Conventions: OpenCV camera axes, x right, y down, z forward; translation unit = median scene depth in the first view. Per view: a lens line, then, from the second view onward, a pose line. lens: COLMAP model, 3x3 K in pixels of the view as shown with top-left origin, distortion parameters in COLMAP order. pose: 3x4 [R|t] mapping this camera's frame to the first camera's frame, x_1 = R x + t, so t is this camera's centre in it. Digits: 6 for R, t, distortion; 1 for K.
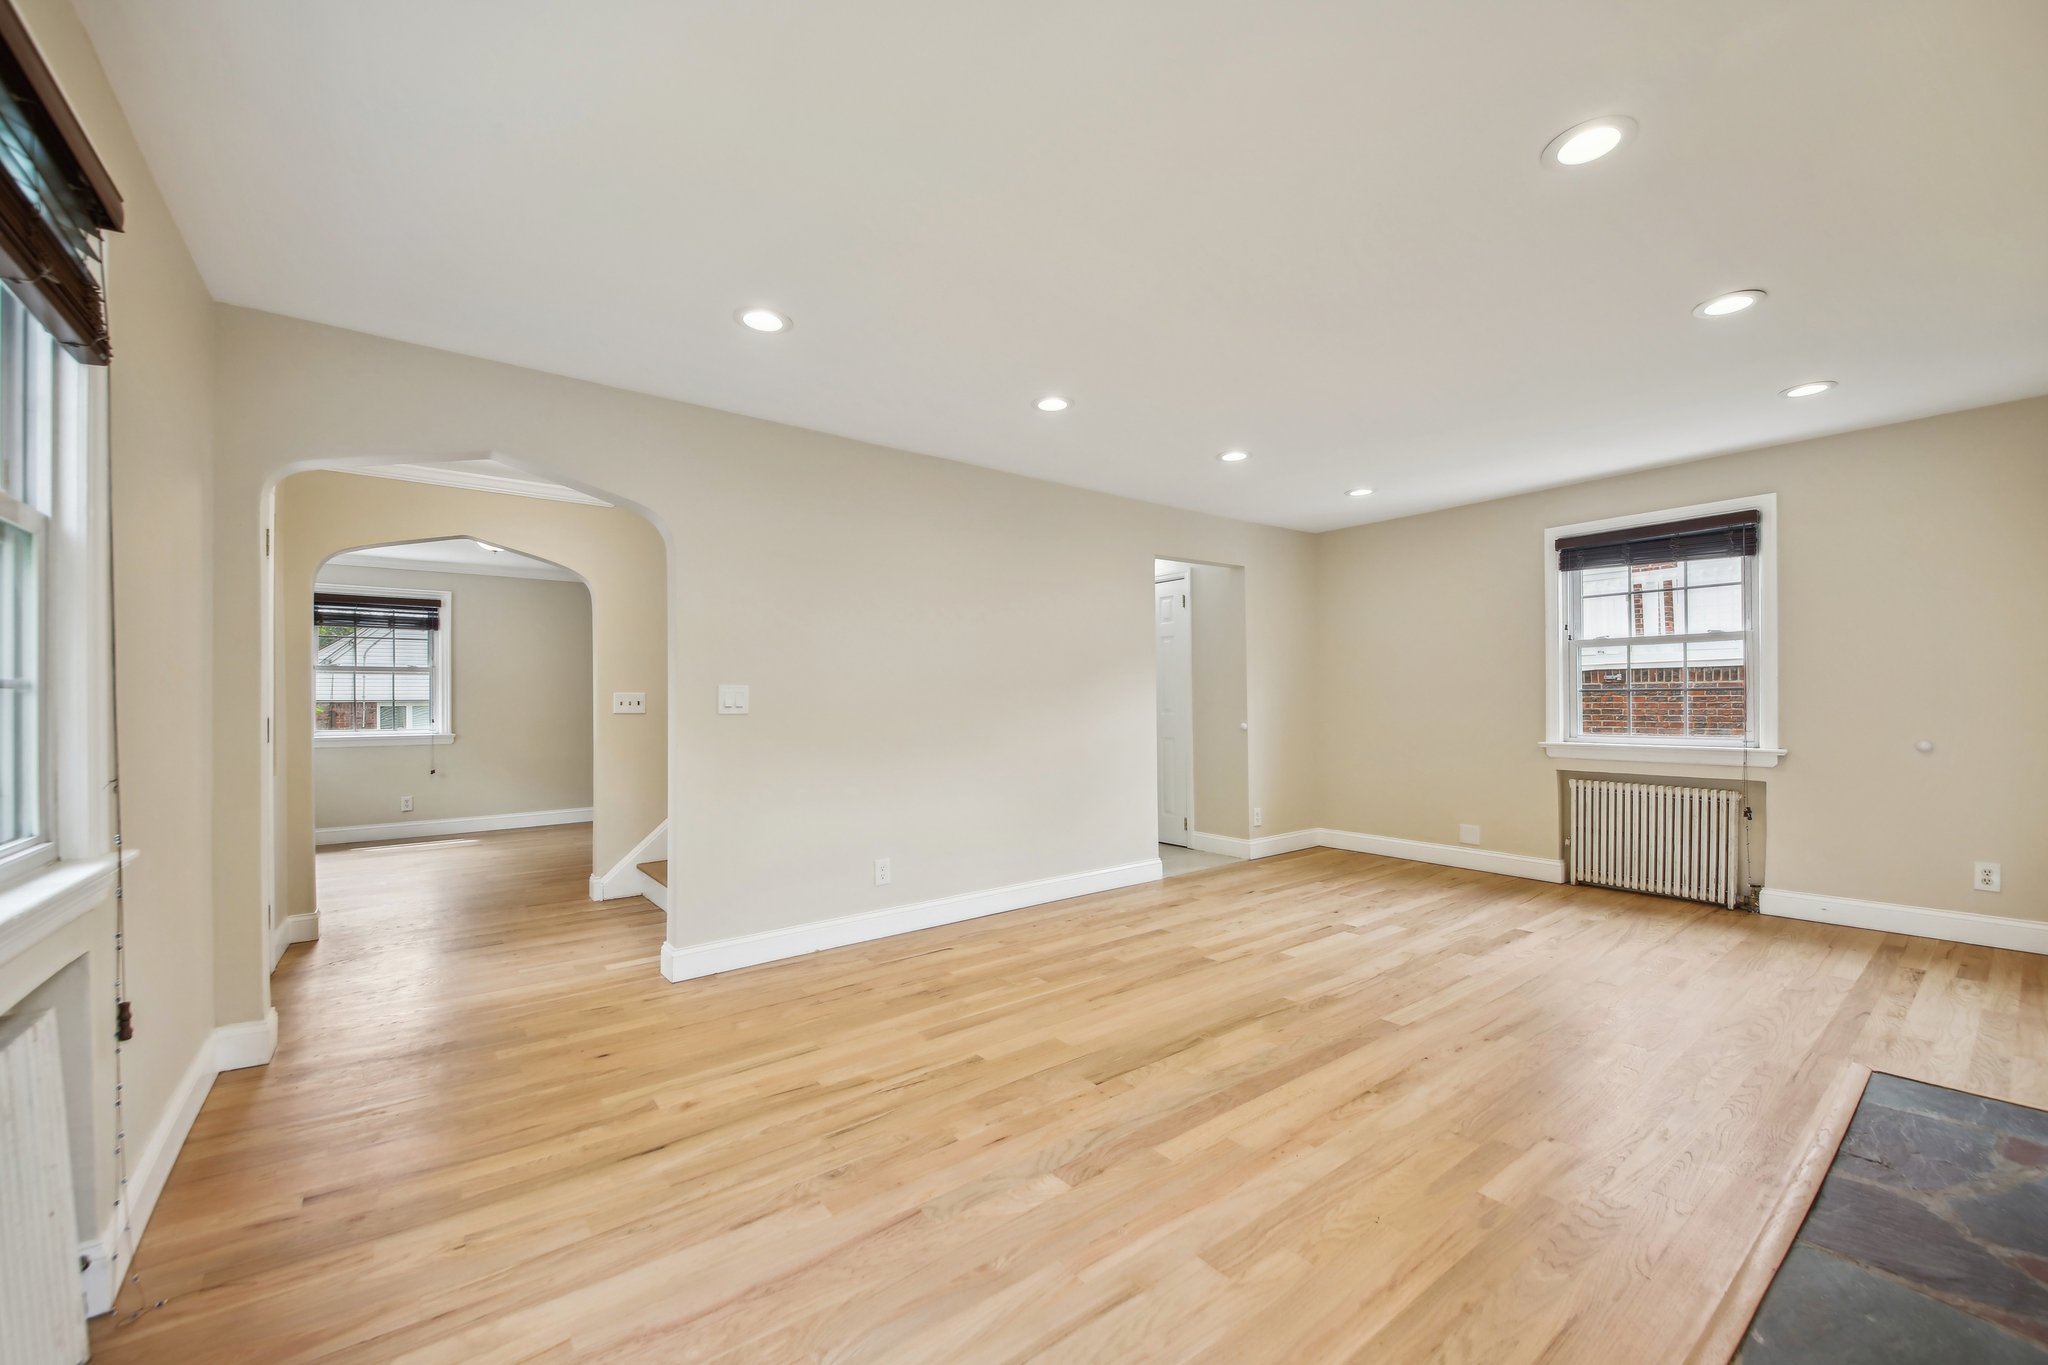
lens RADIAL K [[791.3, 0, 1044.2], [0, 791.3, 700.7], [0, 0, 1]] dist [0.002233, 0.000028]
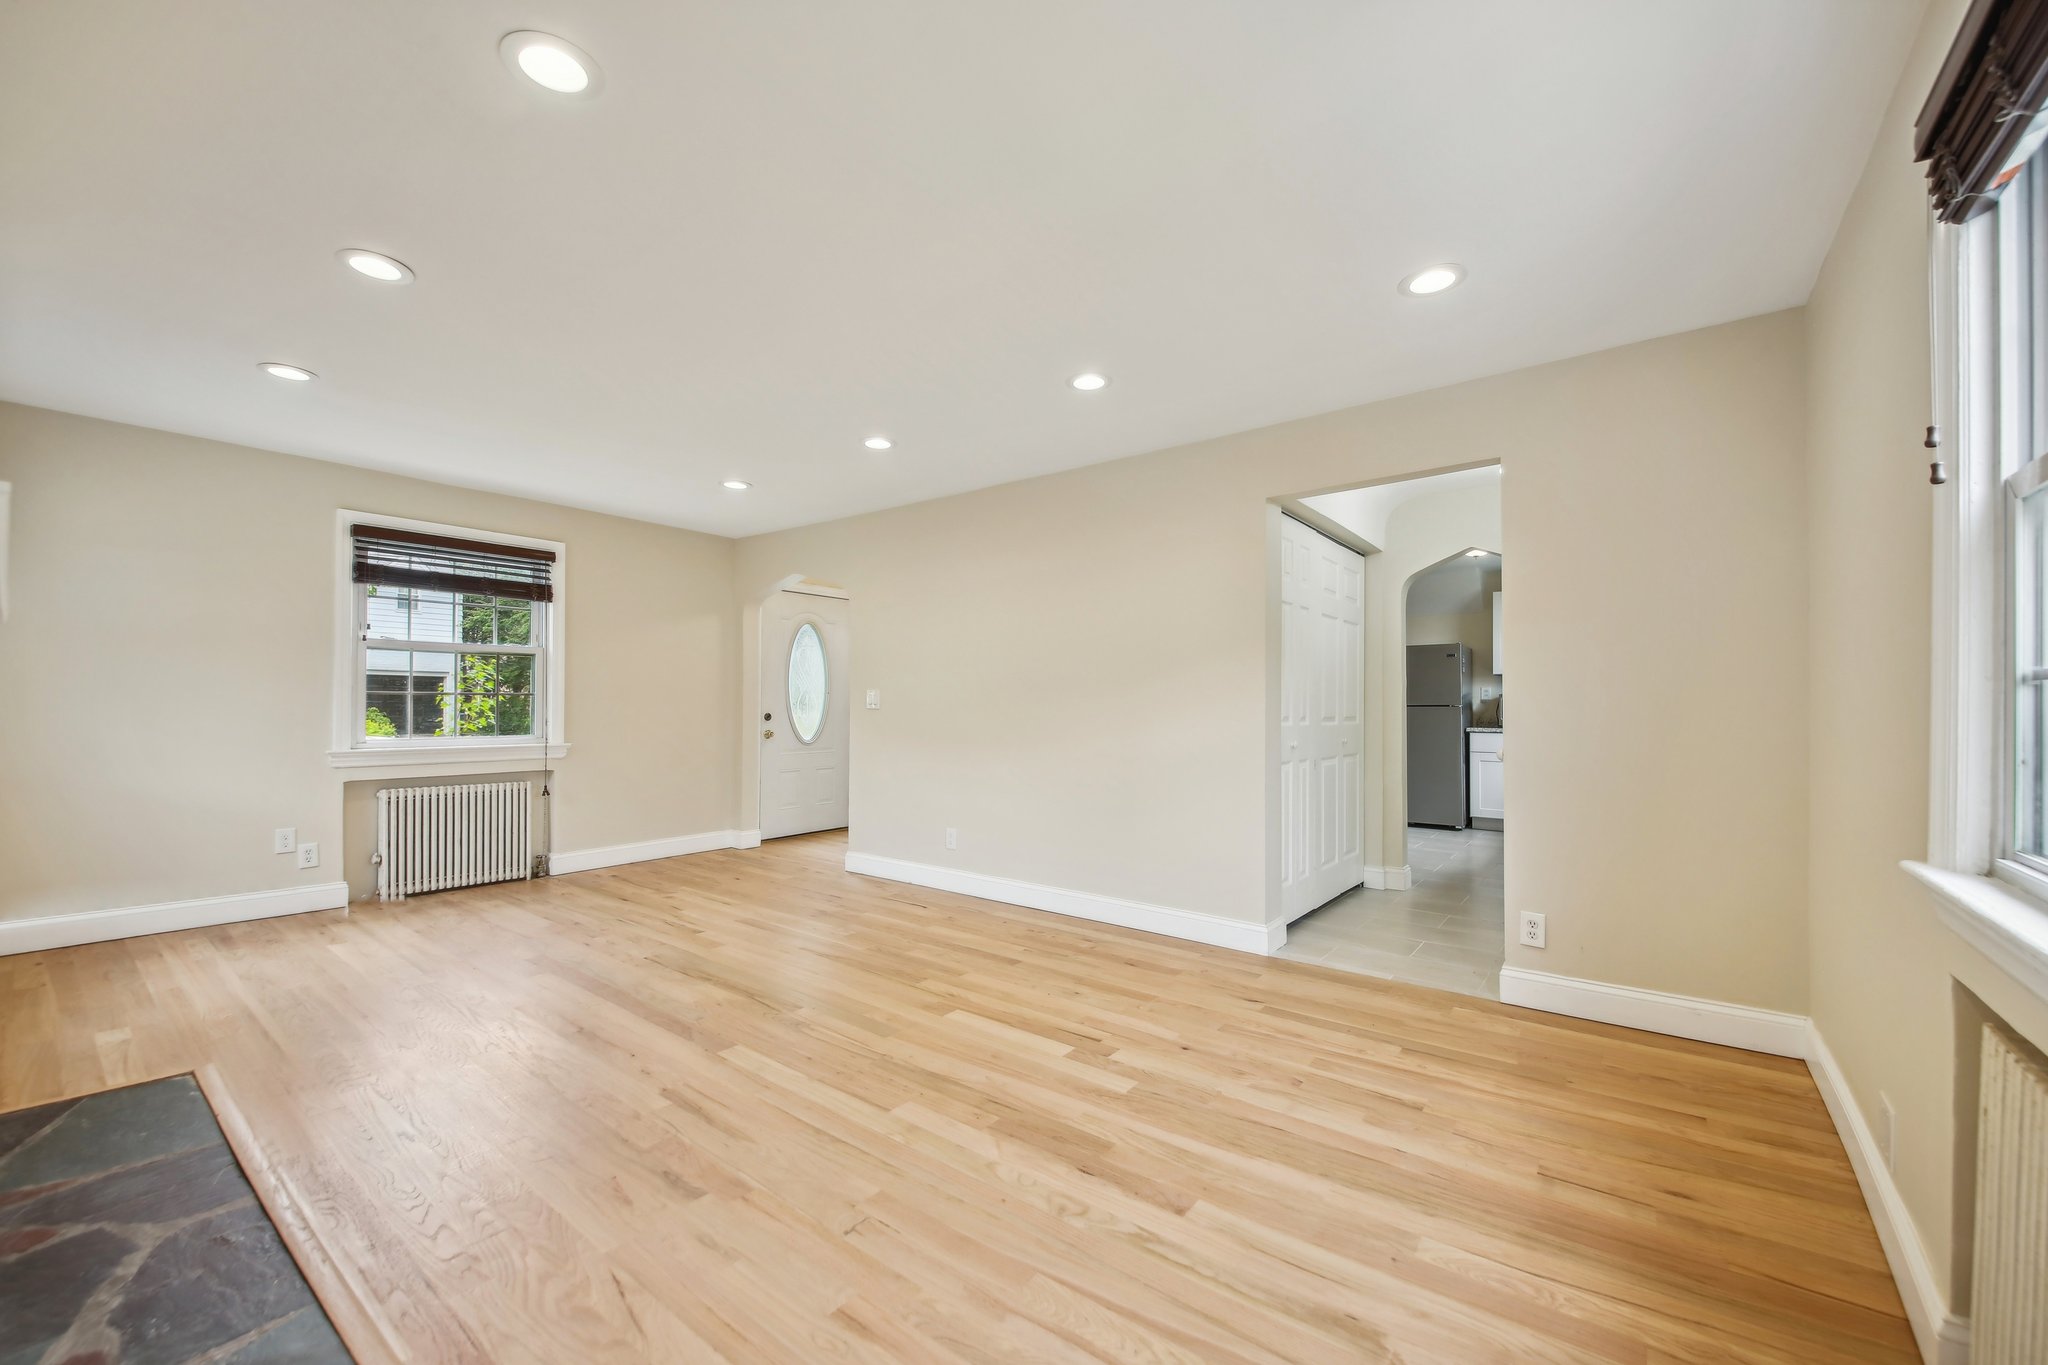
lens RADIAL K [[823.3, 0, 1031.0], [0, 823.3, 695.5], [0, 0, 1]] dist [0.001650, -0.000180]
pose [[0.237161, -0.003934, -0.971462, 1.432830], [-0.002753, 0.999985, -0.004721, 0.000128], [0.971467, 0.003795, 0.237146, 1.100291]]
